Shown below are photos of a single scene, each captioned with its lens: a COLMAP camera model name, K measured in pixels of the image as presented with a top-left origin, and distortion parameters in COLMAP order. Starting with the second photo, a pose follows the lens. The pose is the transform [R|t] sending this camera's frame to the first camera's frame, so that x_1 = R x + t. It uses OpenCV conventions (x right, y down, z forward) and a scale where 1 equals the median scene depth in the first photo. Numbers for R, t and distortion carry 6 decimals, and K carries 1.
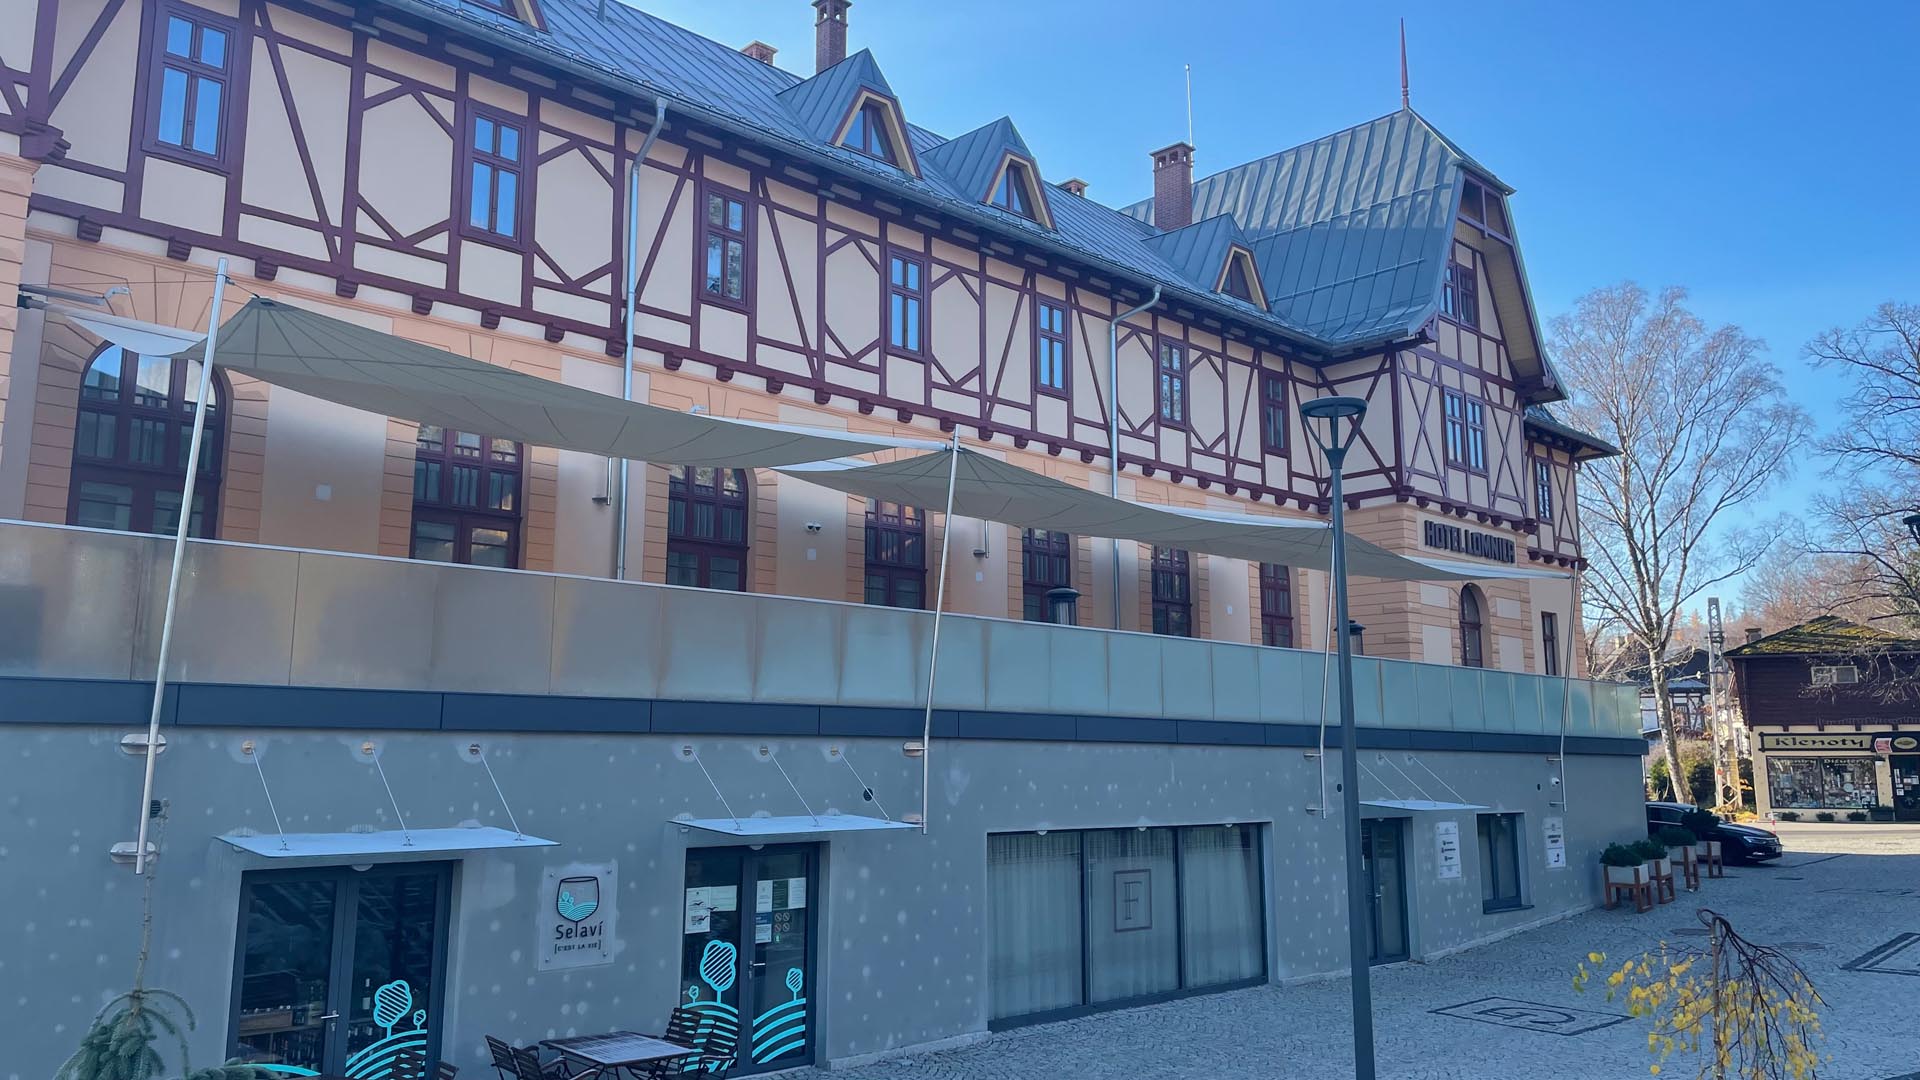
lens RADIAL K [[1437.6, 0, 959.4], [0, 1437.6, 544.0], [0, 0, 1]] dist [0.074383, -0.065906]
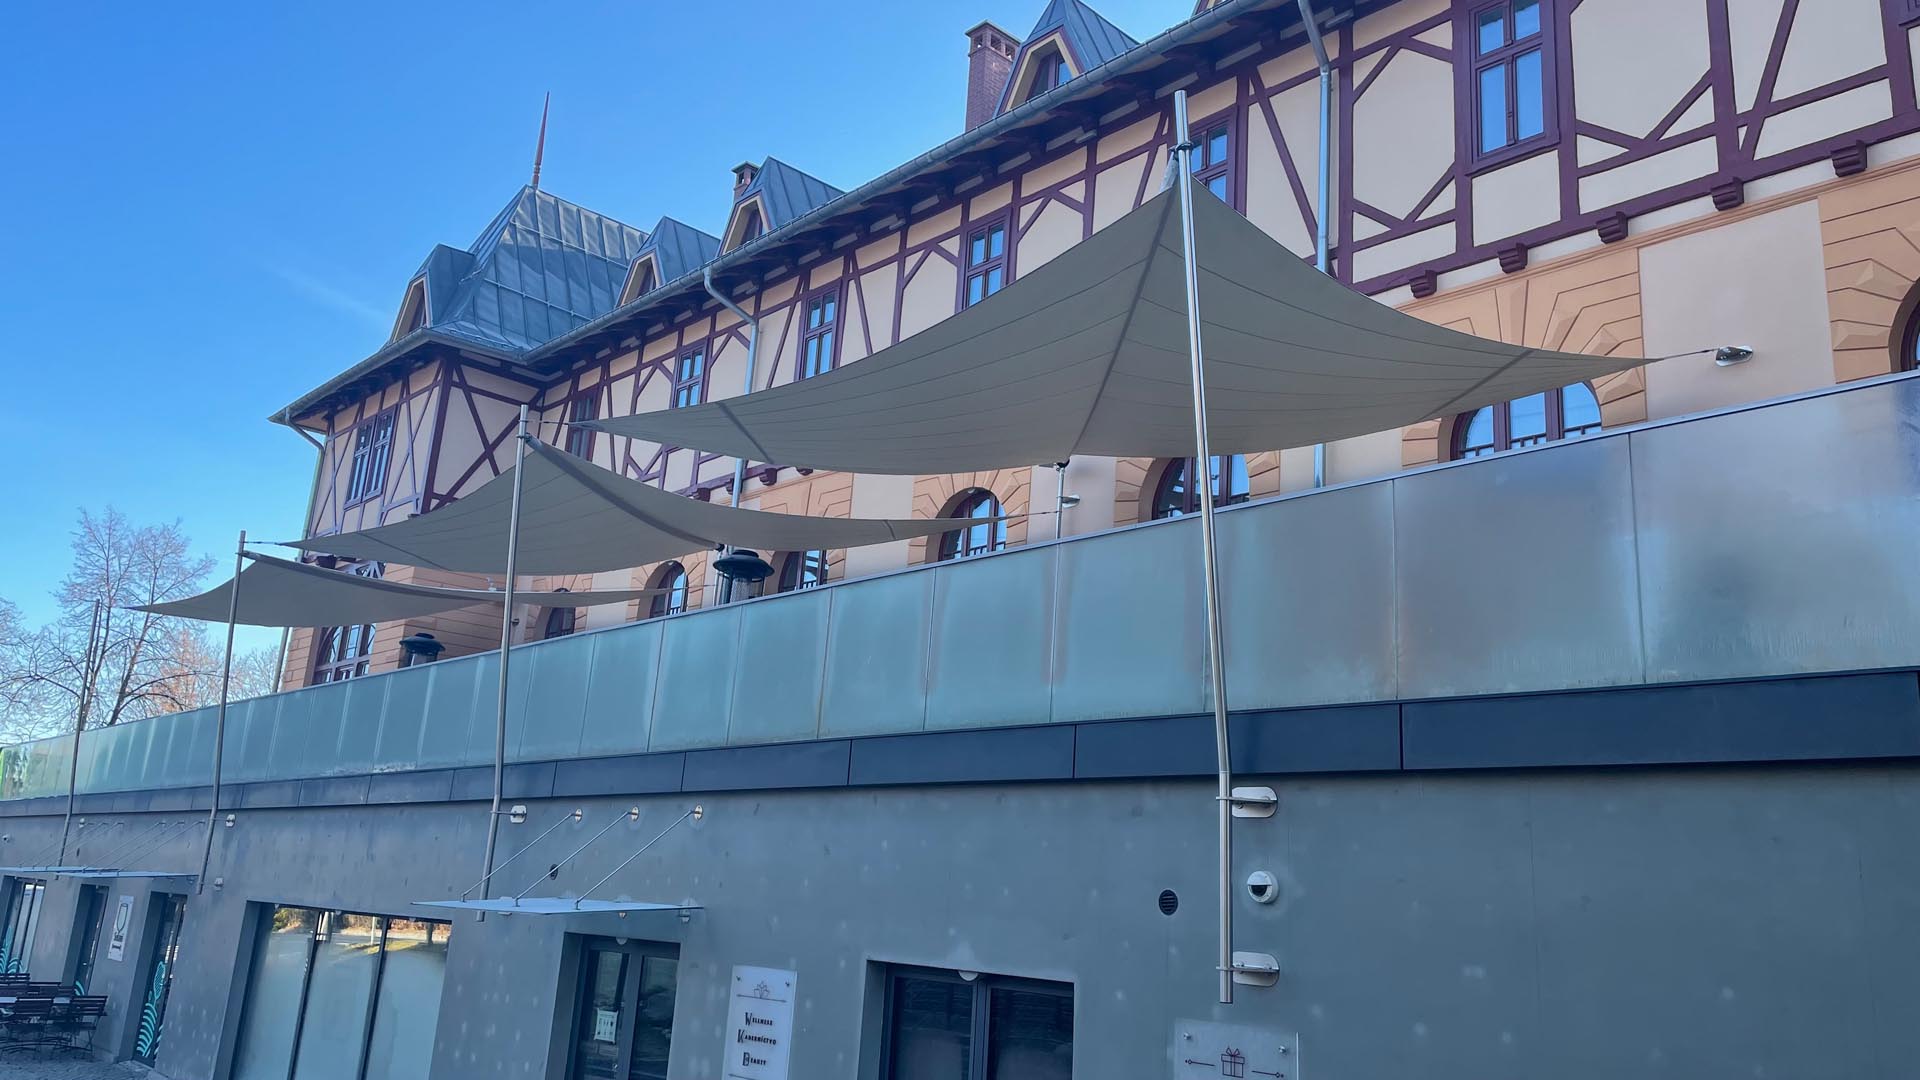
lens RADIAL K [[1437.6, 0, 975.9], [0, 1437.6, 532.1], [0, 0, 1]] dist [0.074383, -0.065906]
pose [[-0.011804, -0.255426, -0.966757, 0.661884], [0.094247, 0.962236, -0.255382, 0.160100], [0.995479, -0.094129, 0.012715, 0.929955]]
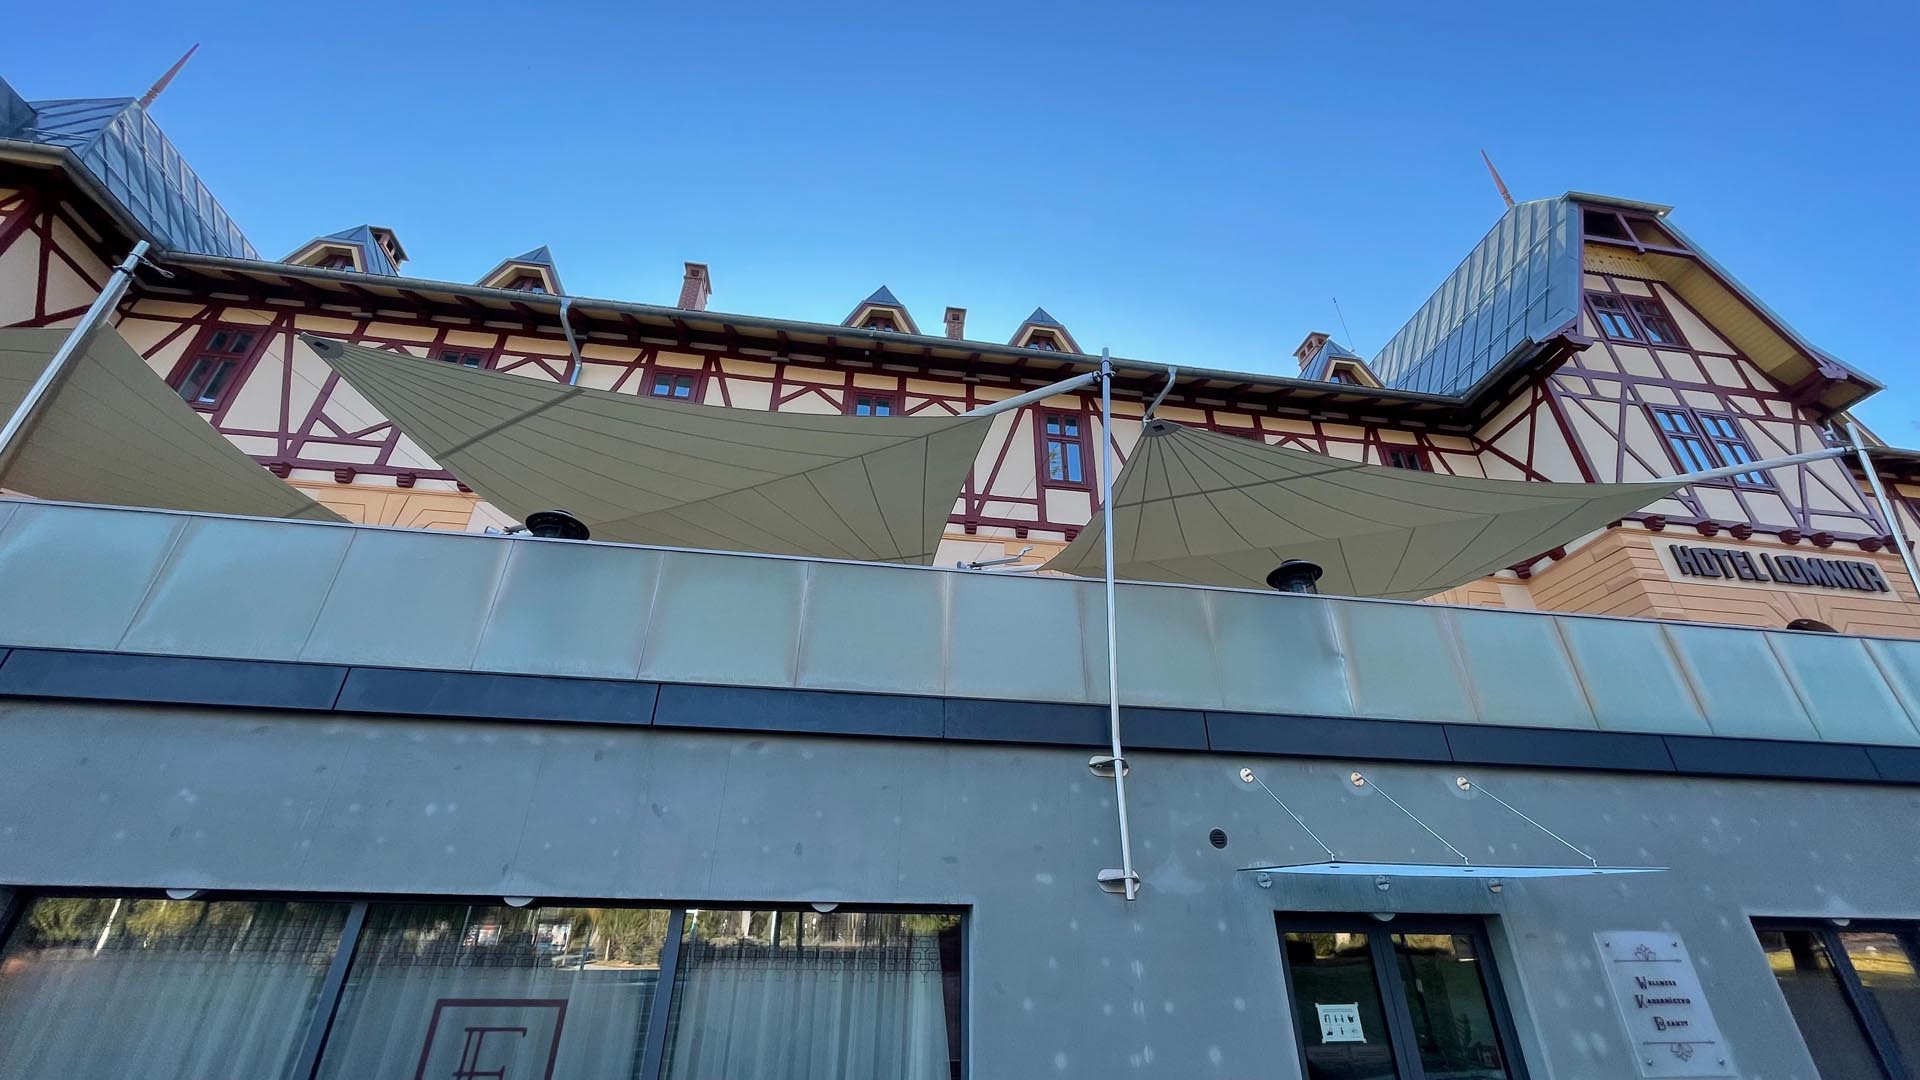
lens RADIAL K [[770.5, 0, 961.9], [0, 770.5, 546.5], [0, 0, 1]] dist [-0.005512, 0.000170]
pose [[0.814220, -0.279403, -0.508901, 0.279046], [0.083706, 0.923913, -0.373333, 0.133390], [0.574490, 0.261378, 0.775656, 0.581932]]
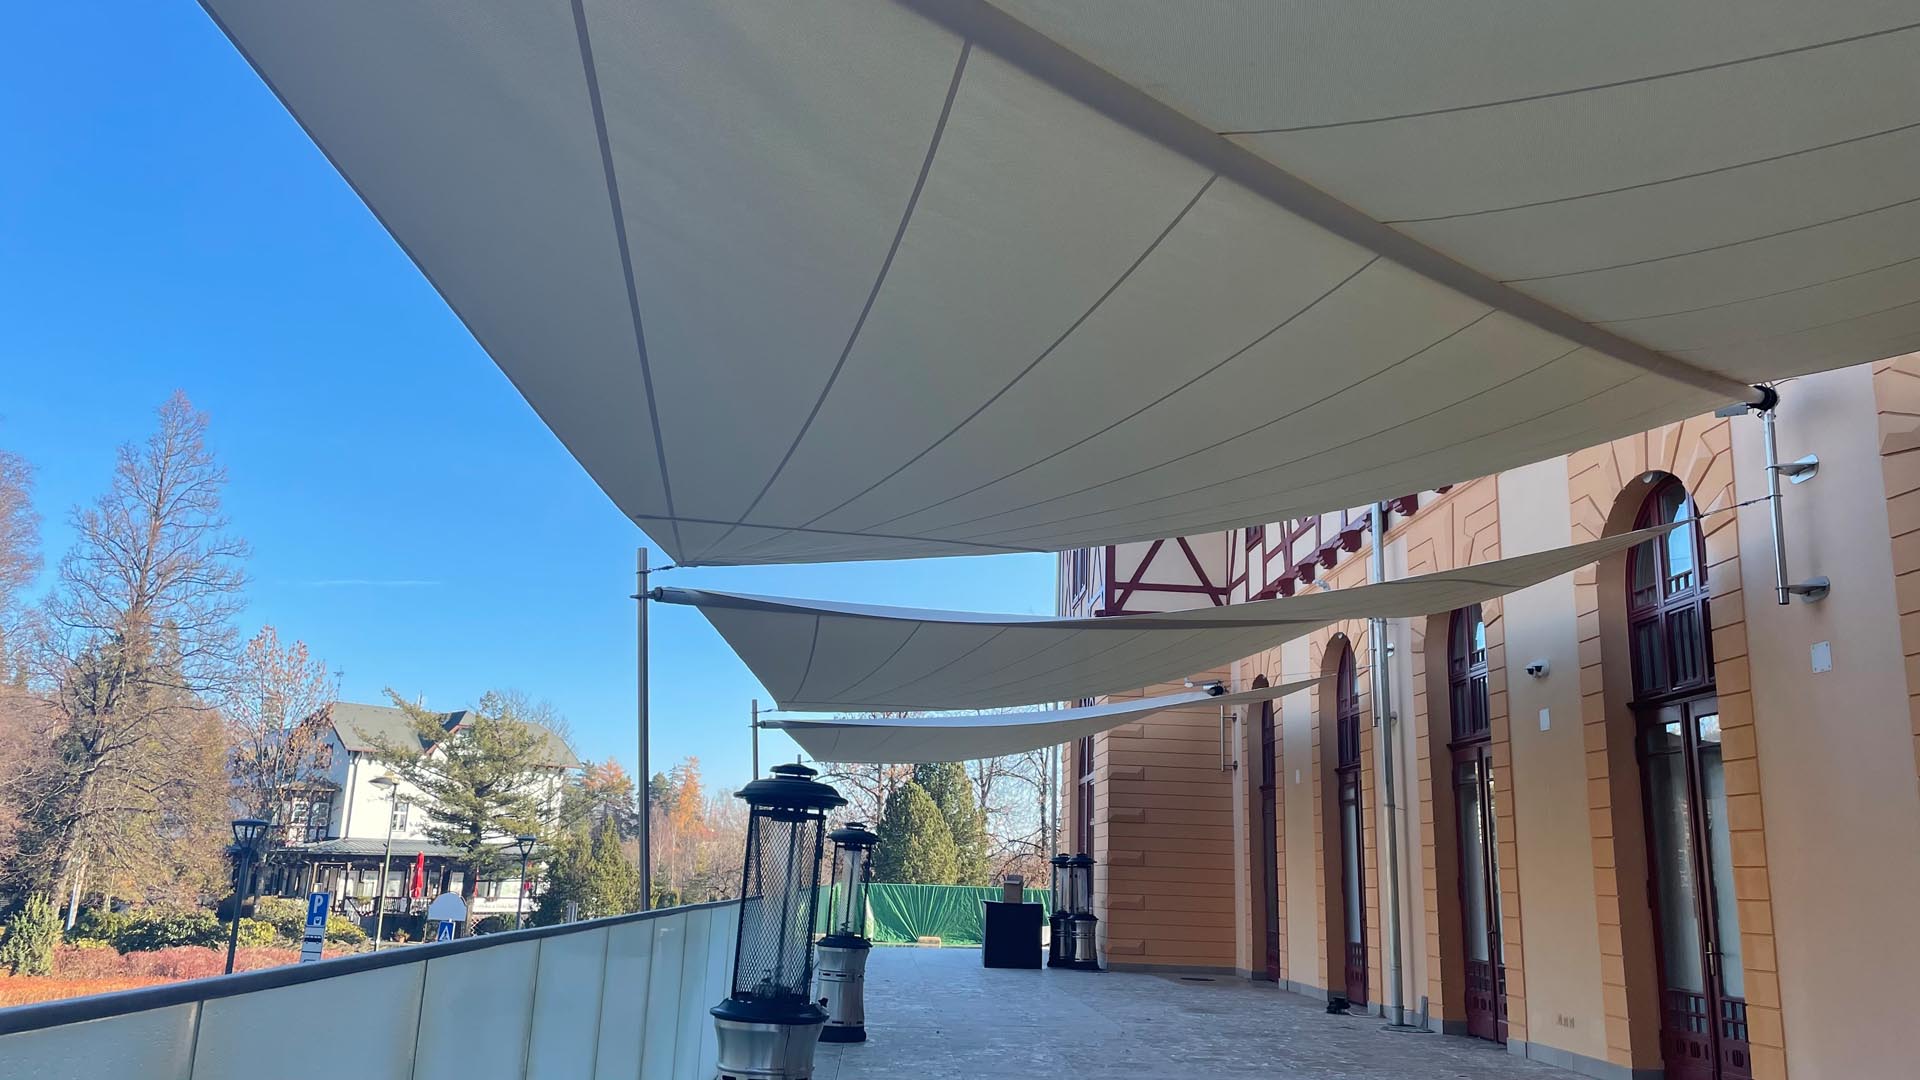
lens RADIAL K [[1437.6, 0, 957.6], [0, 1437.6, 540.6], [0, 0, 1]] dist [0.074383, -0.065906]
pose [[-0.656415, -0.193821, -0.729076, 0.393689], [0.081677, 0.942493, -0.324094, 0.089747], [0.749965, -0.272289, -0.602836, 1.038273]]
